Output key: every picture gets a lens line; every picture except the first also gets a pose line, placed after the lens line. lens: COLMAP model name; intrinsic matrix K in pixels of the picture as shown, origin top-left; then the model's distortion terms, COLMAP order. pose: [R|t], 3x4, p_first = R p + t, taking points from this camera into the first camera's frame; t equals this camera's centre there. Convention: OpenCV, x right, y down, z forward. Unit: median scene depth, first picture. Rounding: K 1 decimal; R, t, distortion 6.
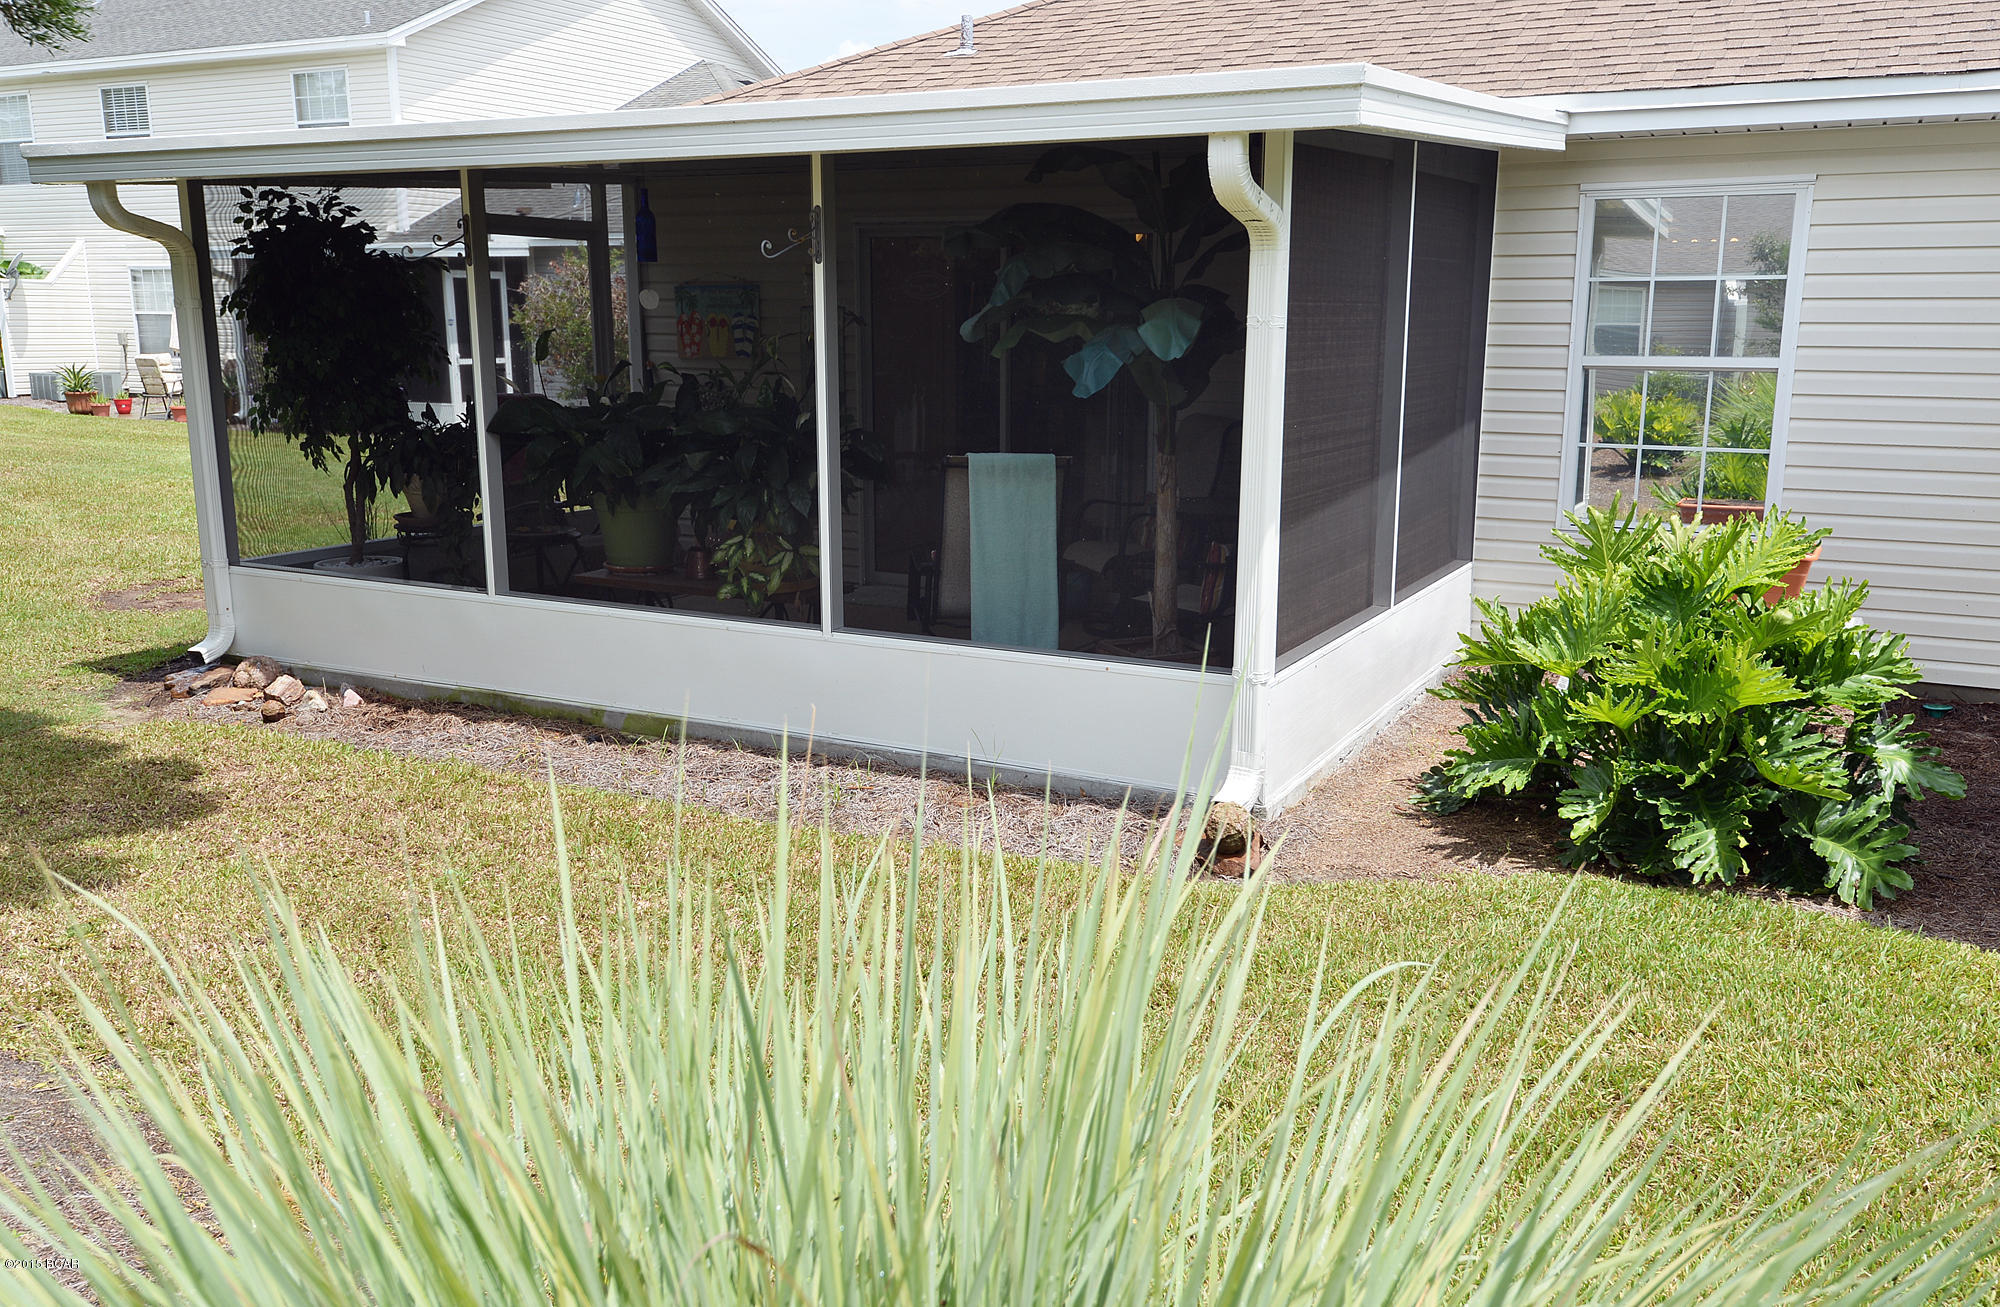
lens RADIAL K [[1686.3, 0, 1012.1], [0, 1686.3, 653.2], [0, 0, 1]] dist [0.034782, -0.008024]
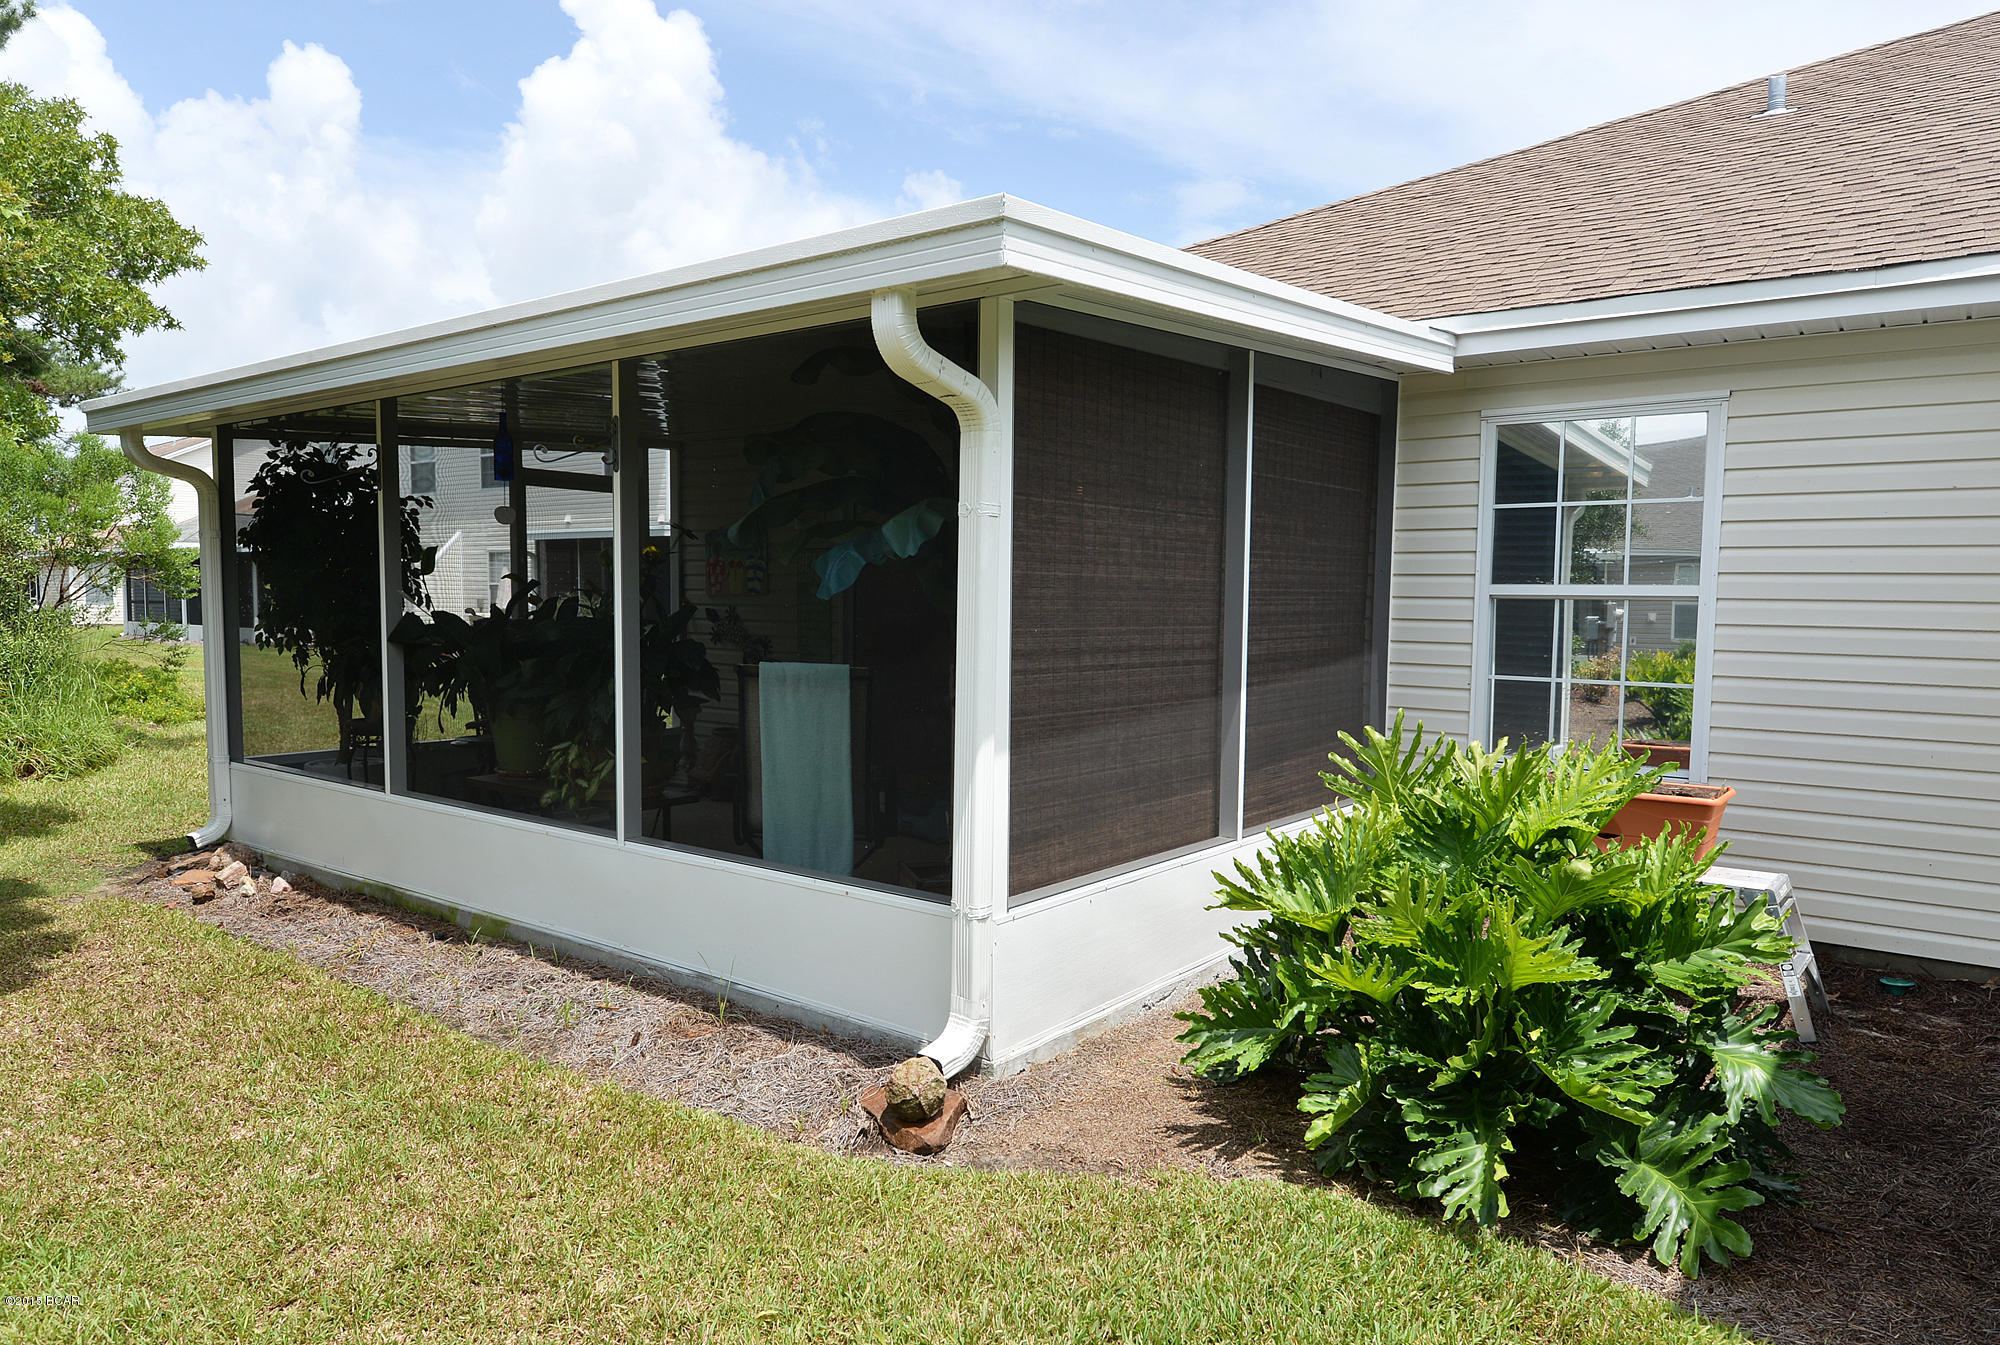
lens RADIAL K [[1323.9, 0, 969.9], [0, 1323.9, 693.3], [0, 0, 1]] dist [0.009216, -0.020526]
pose [[0.981955, 0.020166, -0.188038, 0.246360], [-0.043967, 0.991398, -0.123279, -0.012121], [0.183934, 0.129322, 0.974394, 0.291208]]
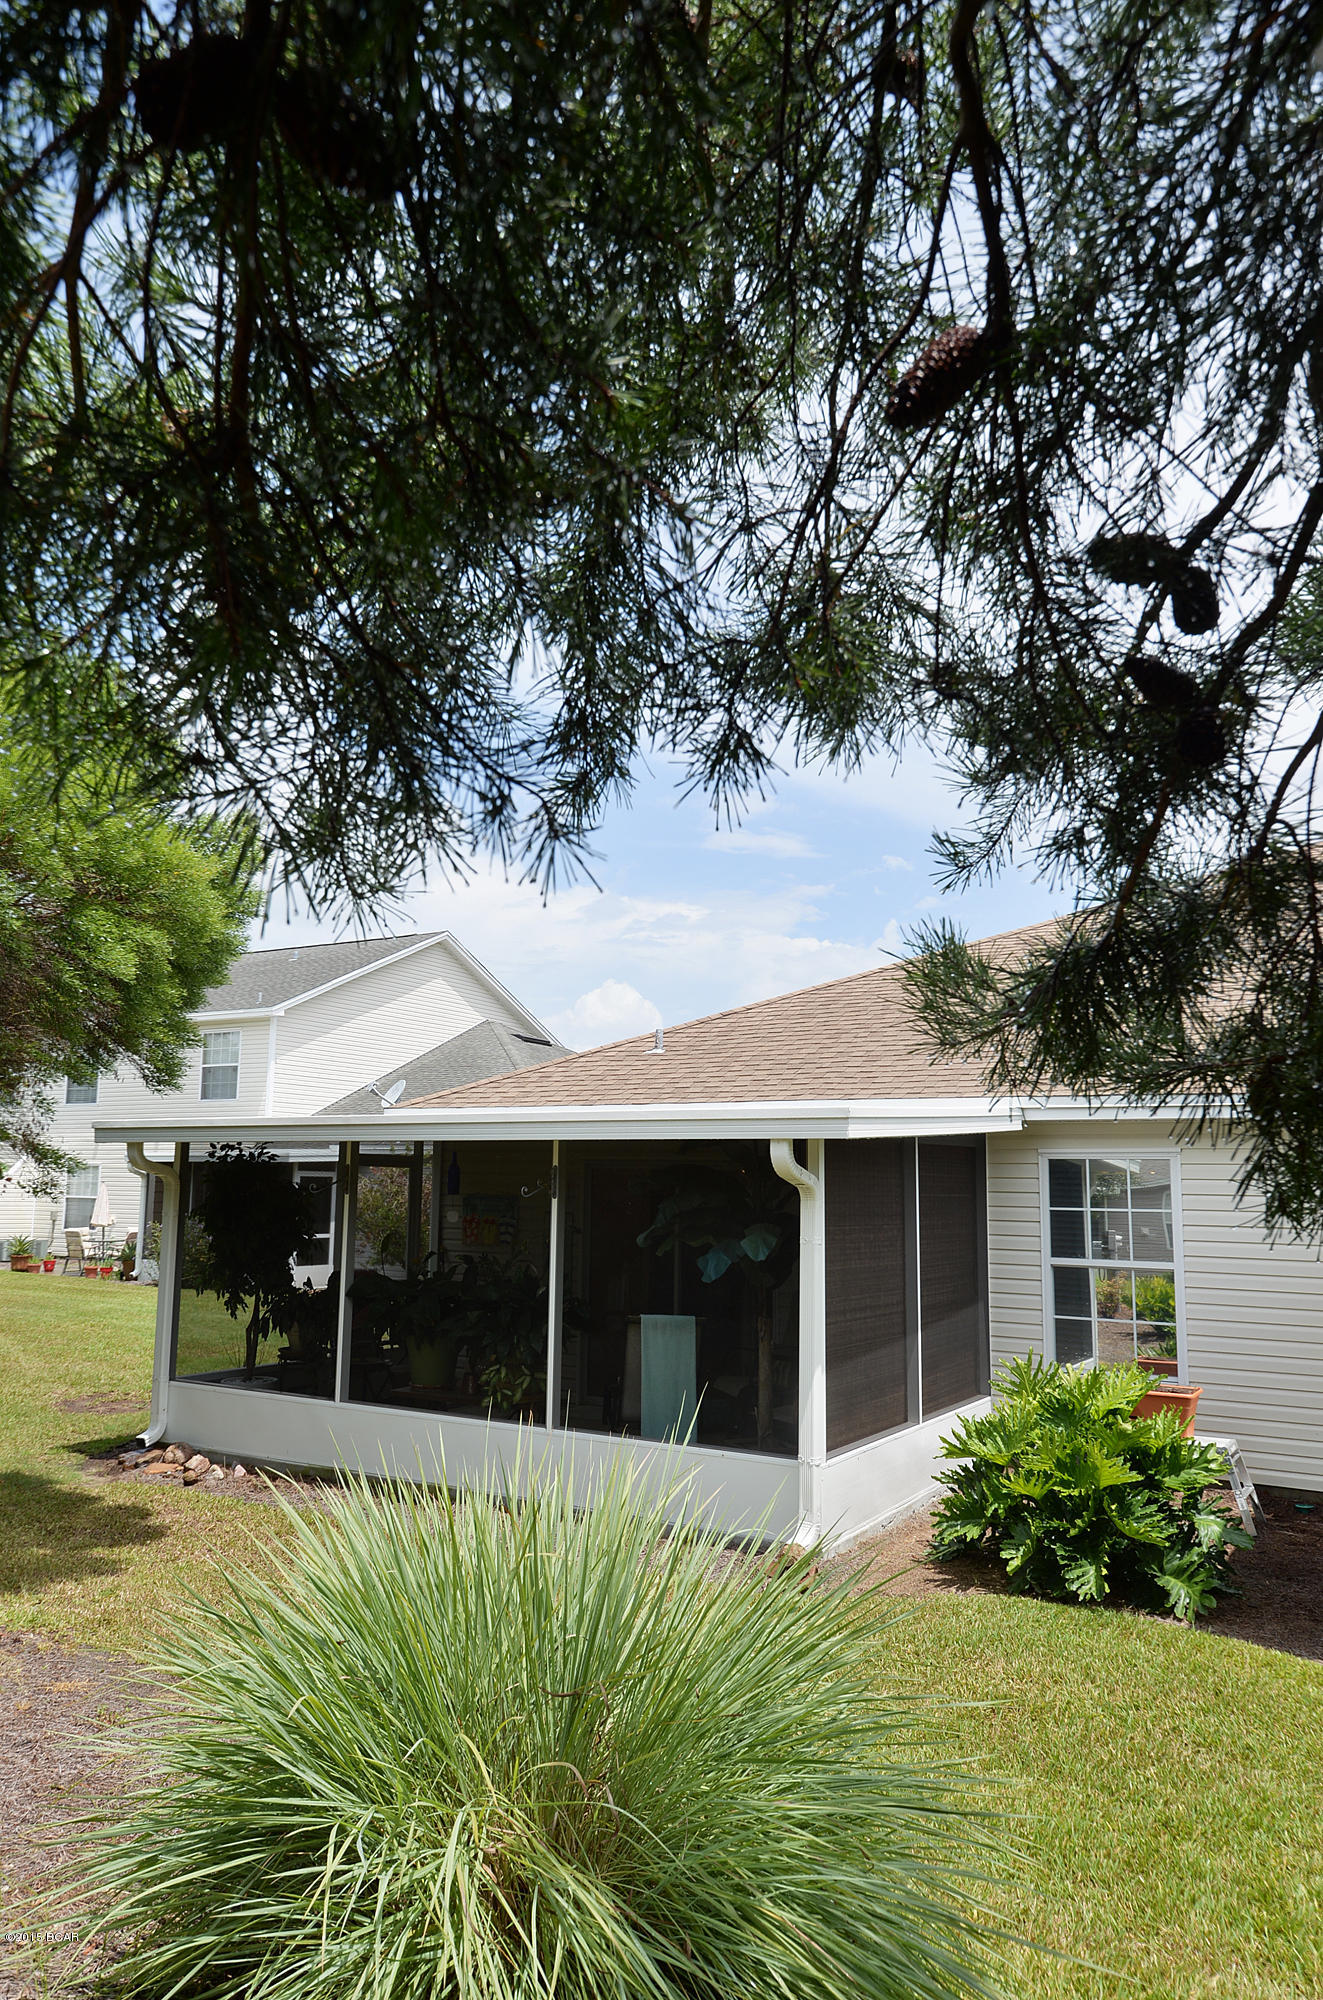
lens RADIAL K [[1393.9, 0, 630.2], [0, 1393.9, 989.7], [0, 0, 1]] dist [0.015414, -0.011930]
pose [[0.997775, 0.003372, -0.066587, 0.053459], [-0.025555, 0.941787, -0.335236, 0.037787], [0.061580, 0.336192, 0.939778, -0.375728]]
